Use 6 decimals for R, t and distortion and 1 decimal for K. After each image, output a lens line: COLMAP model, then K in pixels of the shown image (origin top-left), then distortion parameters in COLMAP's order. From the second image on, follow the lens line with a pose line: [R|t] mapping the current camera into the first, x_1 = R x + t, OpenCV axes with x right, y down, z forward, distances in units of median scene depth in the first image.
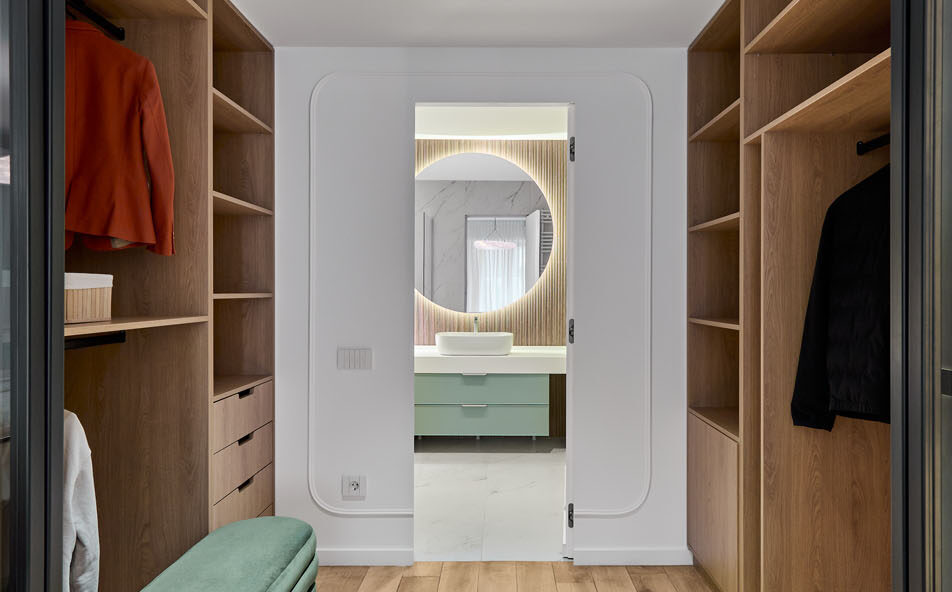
lens RADIAL K [[607.3, 0, 492.3], [0, 607.3, 297.1], [0, 0, 1]] dist [-0.001456, -0.000656]
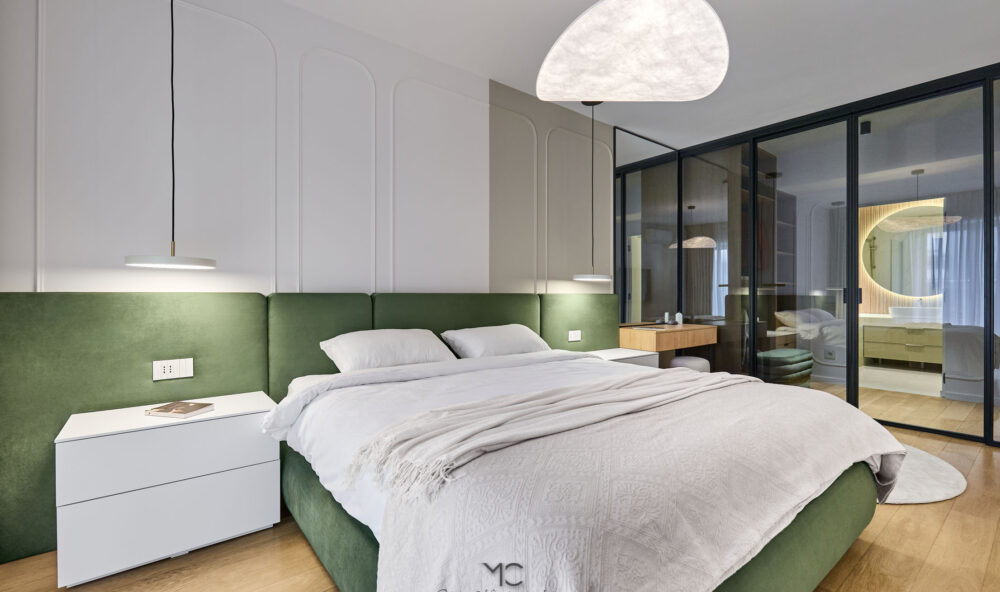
lens RADIAL K [[445.9, 0, 500.3], [0, 445.9, 291.0], [0, 0, 1]] dist [0.011503, -0.000537]
pose [[0.620762, -0.002104, -0.783997, 0.424949], [-0.013641, 0.999816, -0.013484, 0.077424], [0.783881, 0.019065, 0.620619, -1.380529]]
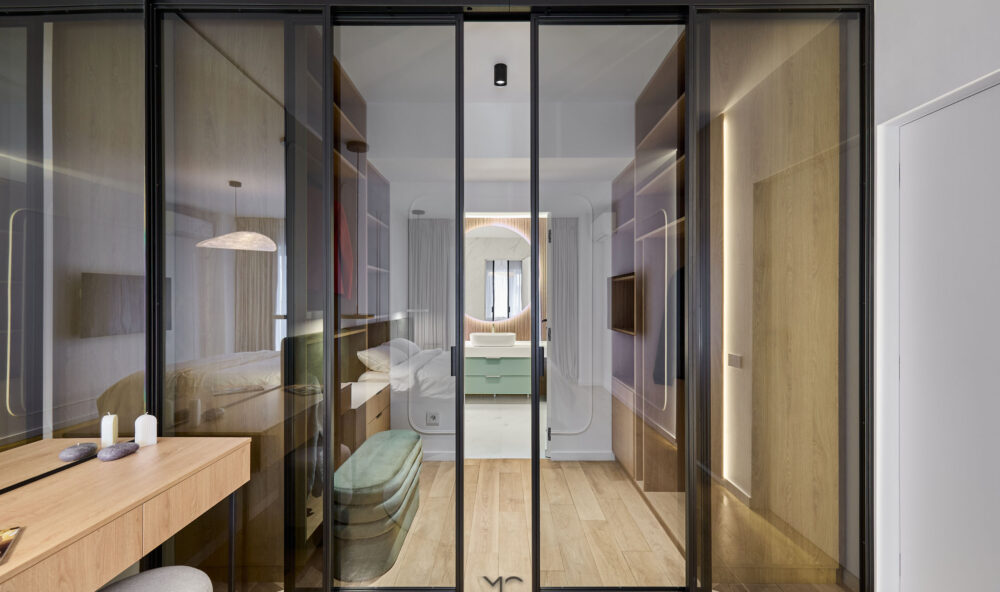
lens RADIAL K [[419.3, 0, 496.5], [0, 419.3, 302.4], [0, 0, 1]] dist [-0.010601, 0.000103]
pose [[1.000000, -0.000705, -0.000531, -0.030951], [0.000703, 0.999992, -0.003969, -0.037498], [0.000534, 0.003968, 0.999992, -0.283172]]
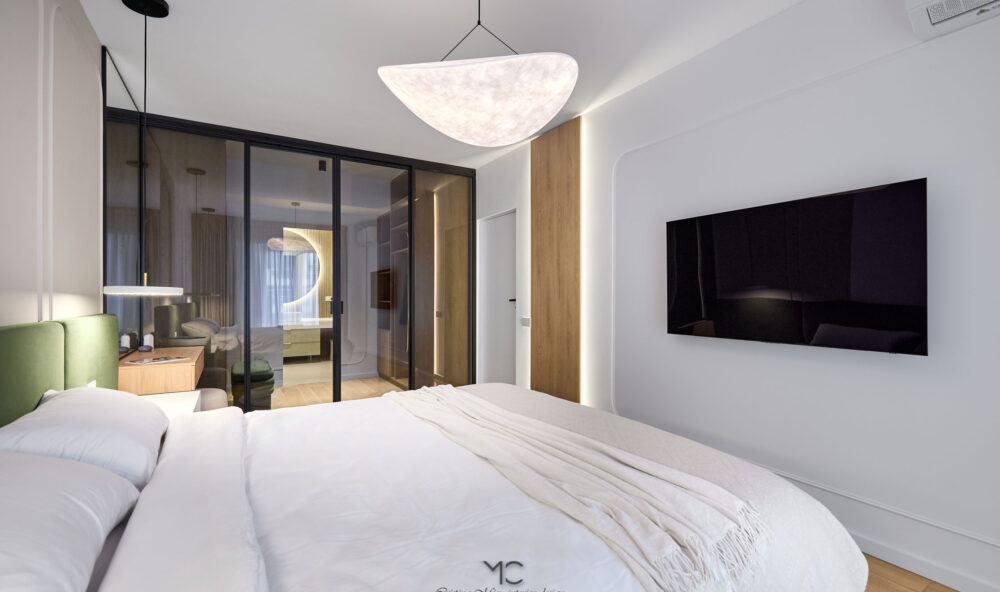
lens RADIAL K [[445.9, 0, 500.3], [0, 445.9, 291.0], [0, 0, 1]] dist [0.011503, -0.000537]
pose [[0.847316, 0.002711, 0.531082, -0.390547], [0.002771, 0.999951, -0.009526, 0.010942], [-0.531082, 0.009543, 0.847267, -1.377295]]
